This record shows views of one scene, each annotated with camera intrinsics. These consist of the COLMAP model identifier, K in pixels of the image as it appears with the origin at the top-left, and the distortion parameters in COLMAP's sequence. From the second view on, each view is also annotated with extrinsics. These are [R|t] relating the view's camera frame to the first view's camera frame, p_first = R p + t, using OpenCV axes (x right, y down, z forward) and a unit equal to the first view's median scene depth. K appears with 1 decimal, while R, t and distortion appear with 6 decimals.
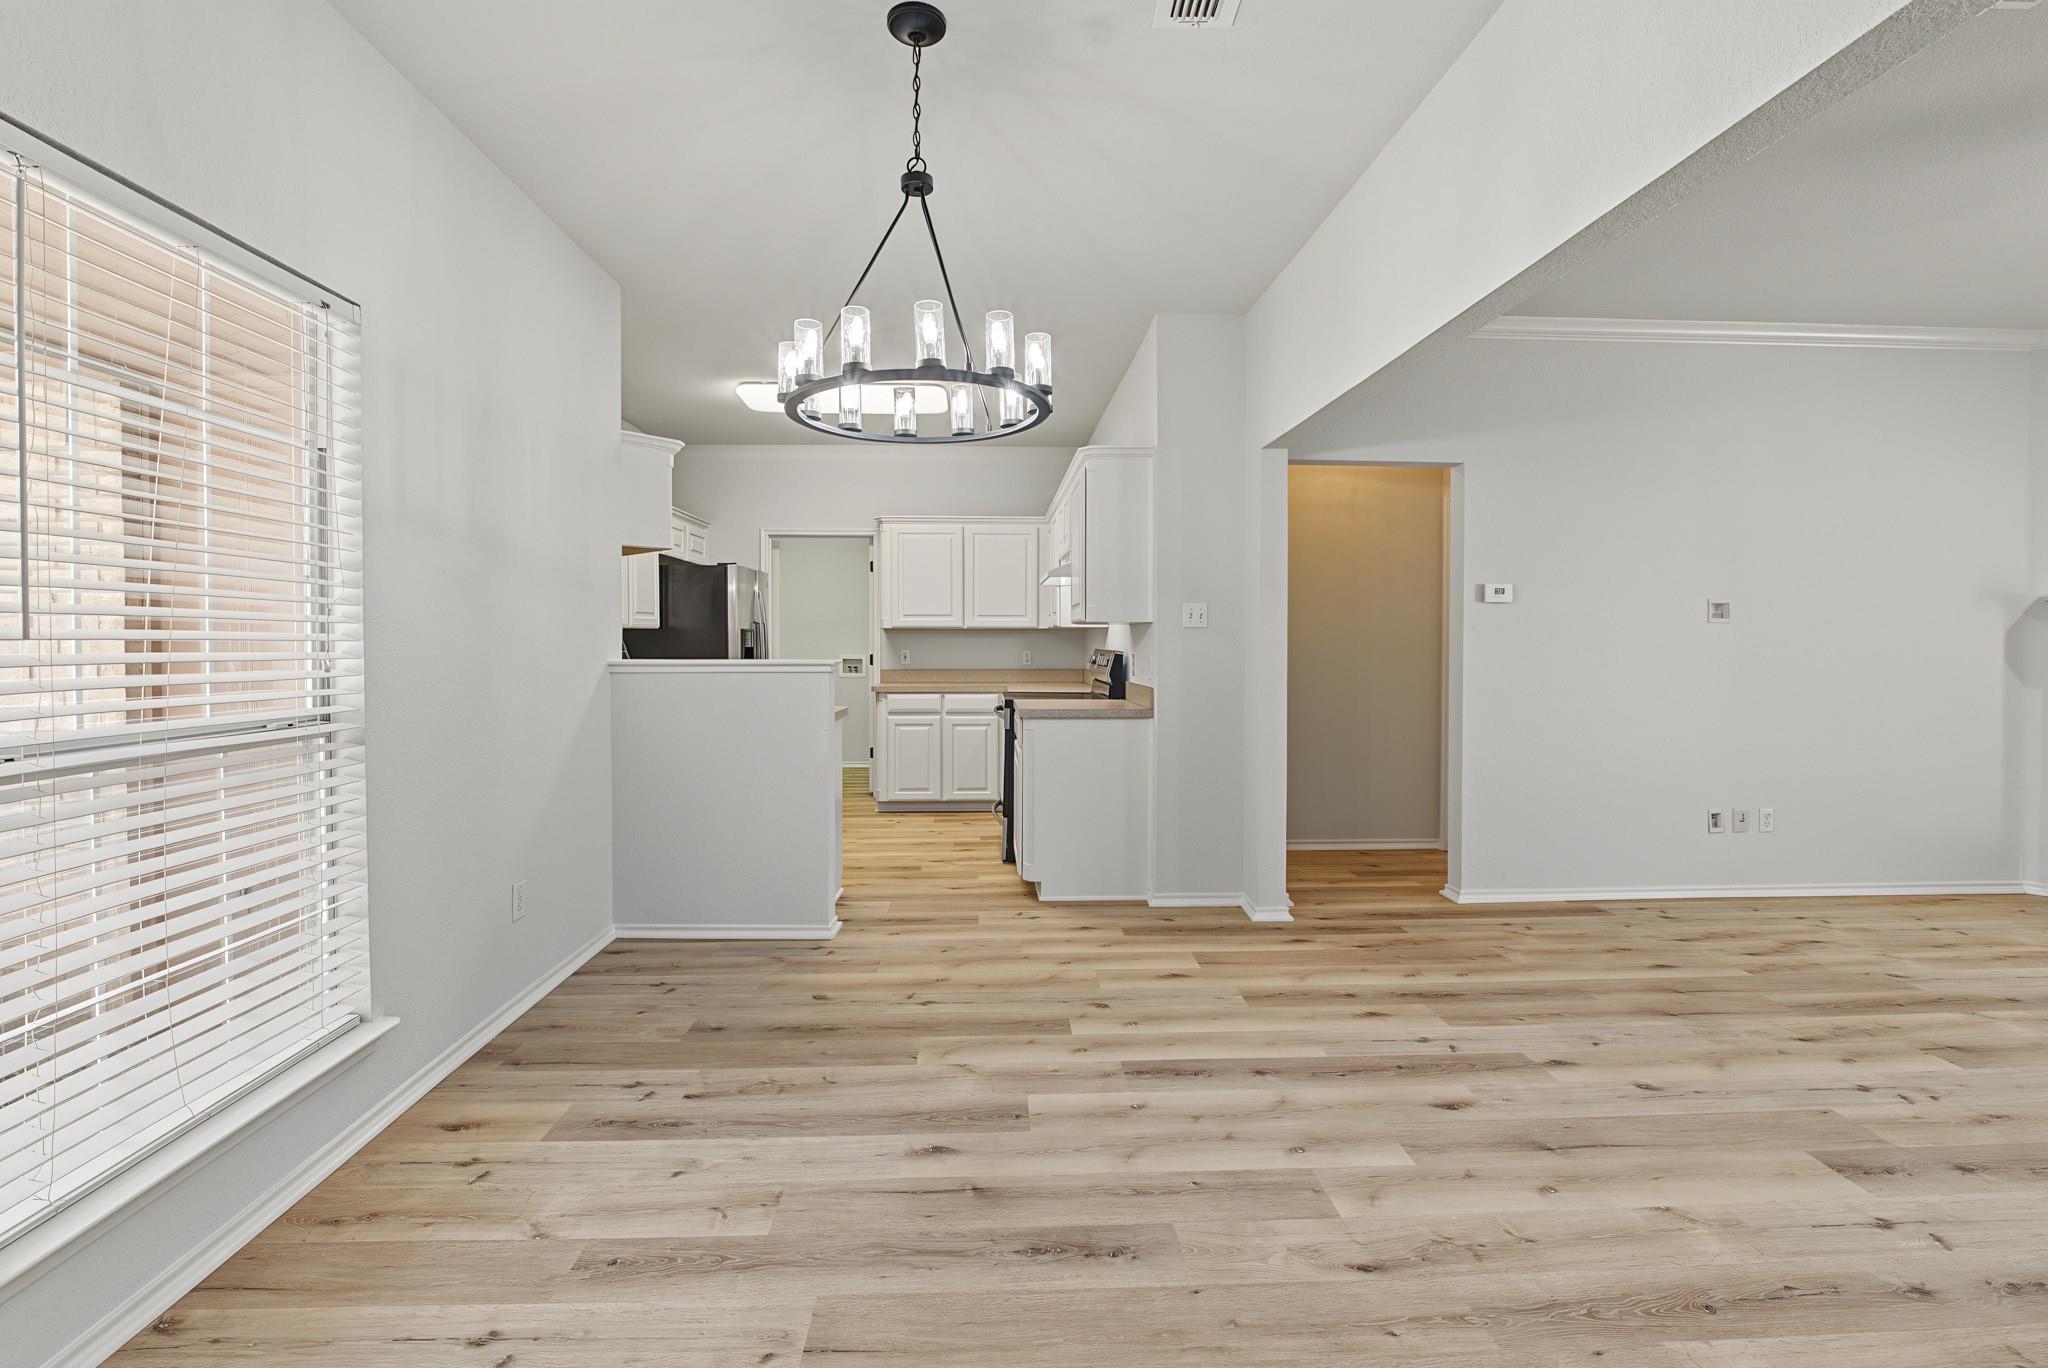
lens RADIAL K [[872.7, 0, 1024.0], [0, 872.7, 684.0], [0, 0, 1]] dist [-0.001531, -0.000289]
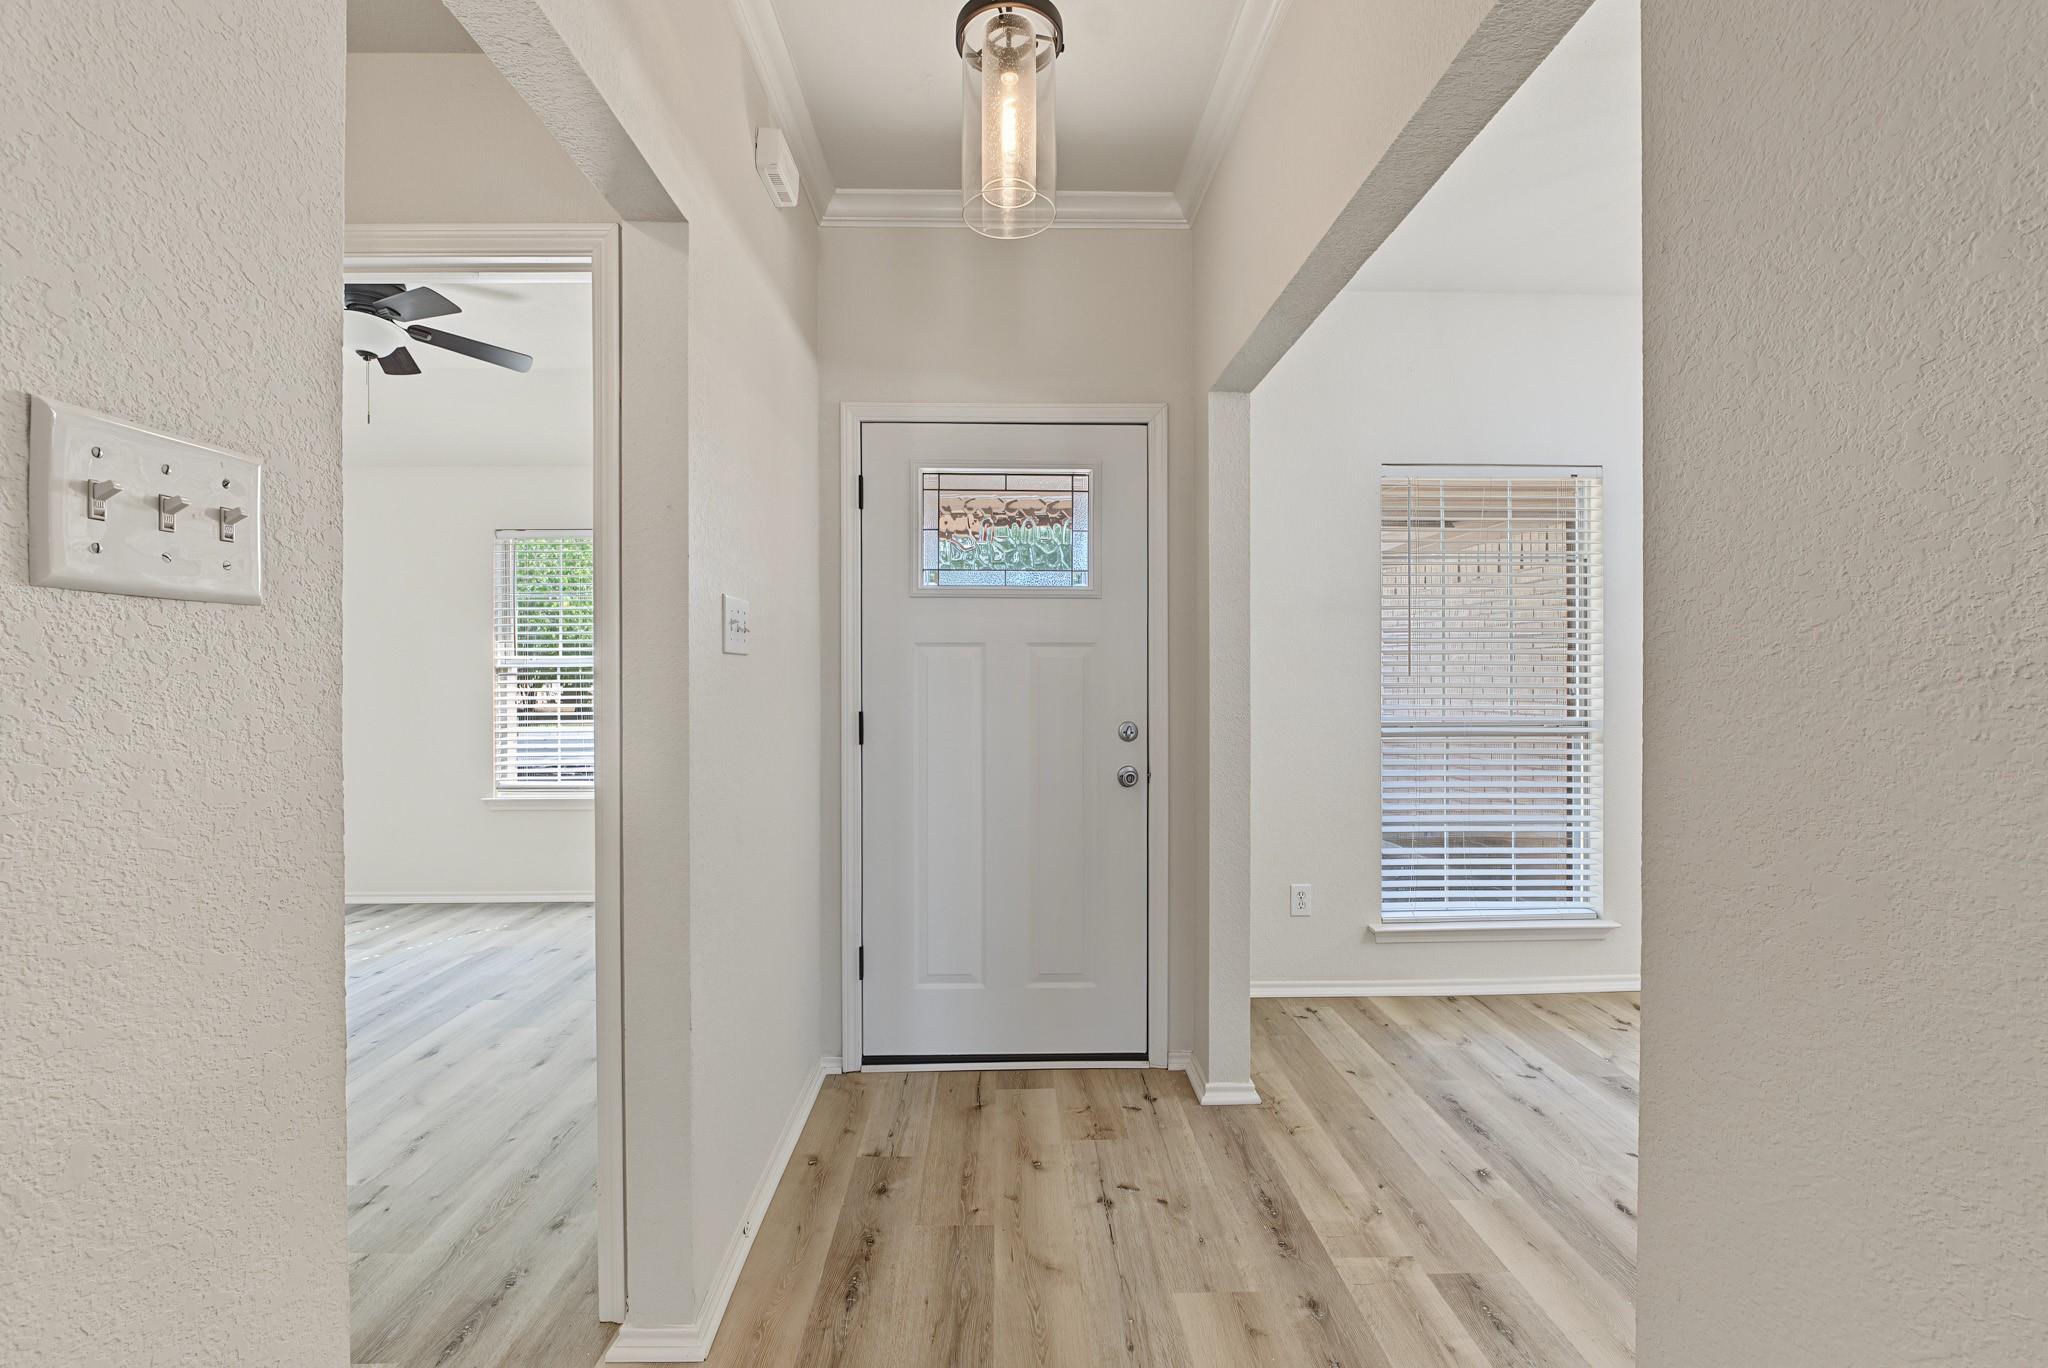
lens RADIAL K [[872.7, 0, 1024.0], [0, 872.7, 684.0], [0, 0, 1]] dist [-0.001531, -0.000289]
pose [[-0.009269, 0.002450, -0.999954, 0.971732], [-0.038634, 0.999249, 0.002807, 0.000312], [0.999210, 0.038658, -0.009167, -0.050409]]
